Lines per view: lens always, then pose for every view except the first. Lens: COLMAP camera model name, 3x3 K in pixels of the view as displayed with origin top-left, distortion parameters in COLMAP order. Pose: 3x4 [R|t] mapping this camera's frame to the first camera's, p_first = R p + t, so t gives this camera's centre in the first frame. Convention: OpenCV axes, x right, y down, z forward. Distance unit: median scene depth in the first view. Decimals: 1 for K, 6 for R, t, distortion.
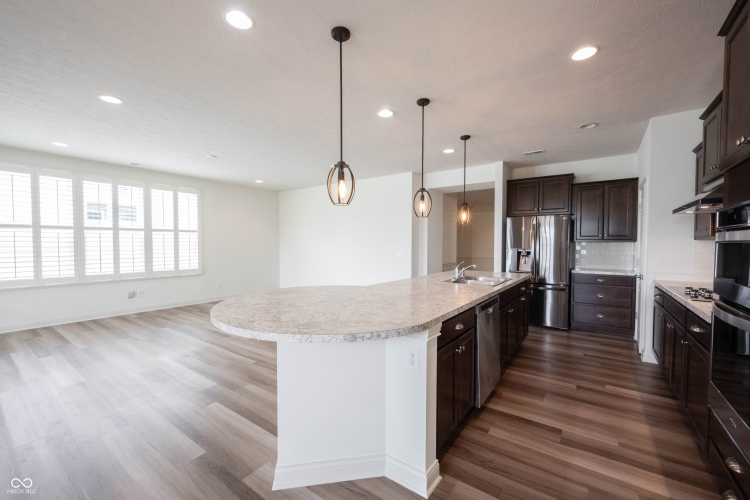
lens RADIAL K [[299.8, 0, 370.0], [0, 299.8, 252.7], [0, 0, 1]] dist [0.003601, 0.000054]
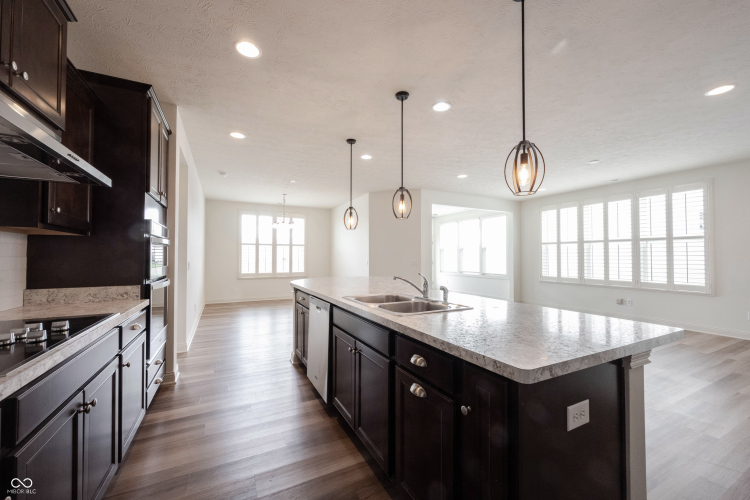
lens RADIAL K [[299.8, 0, 378.6], [0, 299.8, 250.0], [0, 0, 1]] dist [0.003601, 0.000054]
pose [[-0.457543, -0.011662, -0.889111, 0.589509], [-0.020748, 0.999782, -0.002437, -0.024255], [0.888945, 0.017333, -0.457685, 0.768571]]
